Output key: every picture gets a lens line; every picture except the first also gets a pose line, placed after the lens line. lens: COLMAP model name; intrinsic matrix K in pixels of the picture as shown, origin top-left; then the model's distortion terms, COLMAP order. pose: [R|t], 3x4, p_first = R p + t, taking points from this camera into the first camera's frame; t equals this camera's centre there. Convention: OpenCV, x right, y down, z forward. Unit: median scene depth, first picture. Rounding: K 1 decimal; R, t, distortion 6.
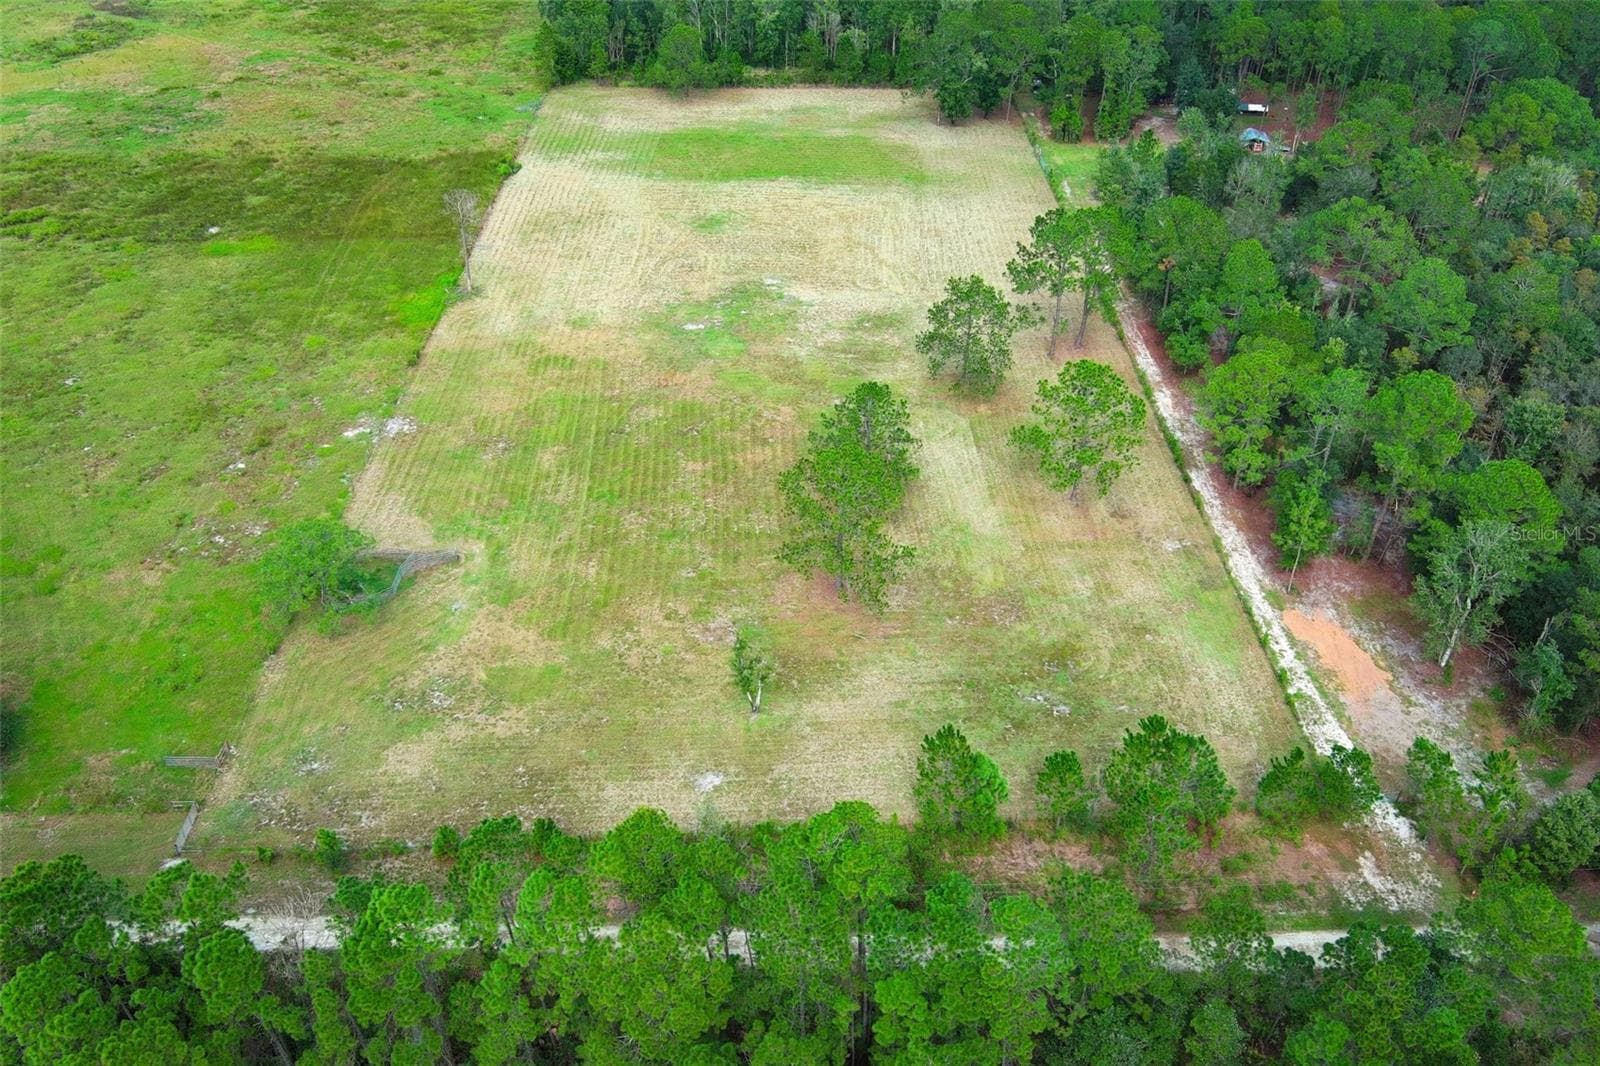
lens RADIAL K [[1262.5, 0, 781.5], [0, 1262.5, 533.7], [0, 0, 1]] dist [0.005566, -0.012799]
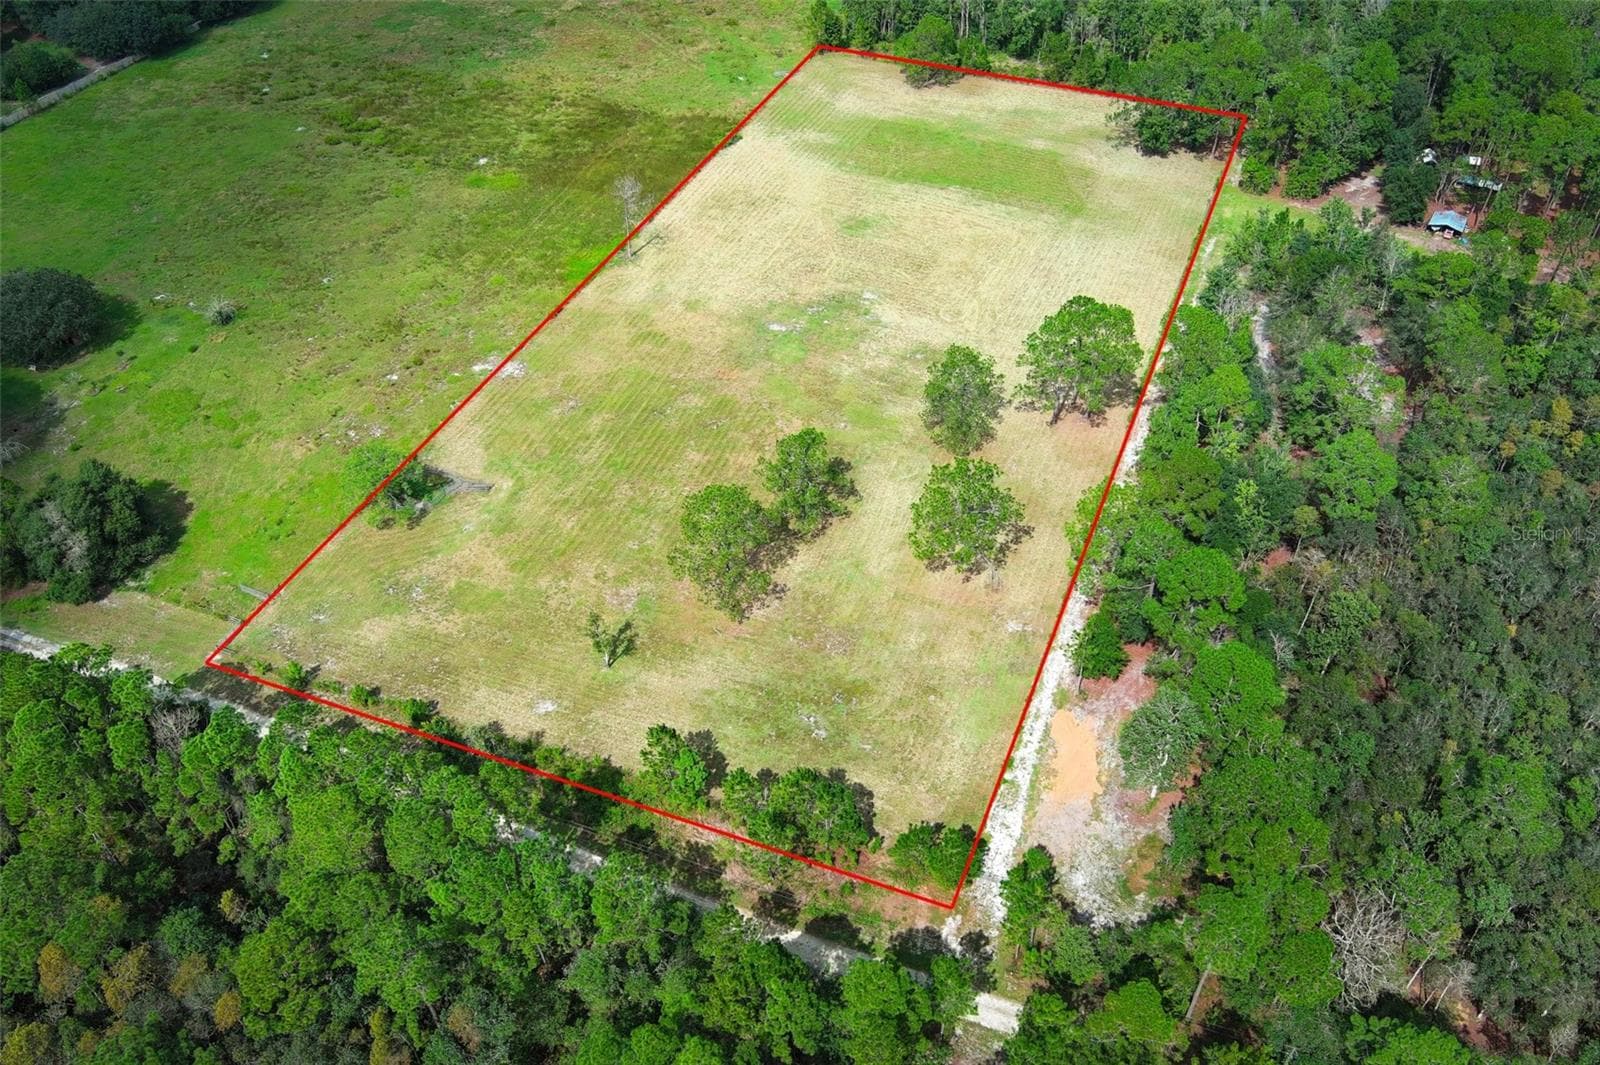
lens RADIAL K [[1262.5, 0, 781.5], [0, 1262.5, 533.2], [0, 0, 1]] dist [0.005566, -0.012799]
pose [[0.917968, 0.255890, -0.303077, 0.422247], [-0.218422, 0.963902, 0.152266, -0.195691], [0.331100, -0.073577, 0.940723, -0.159949]]
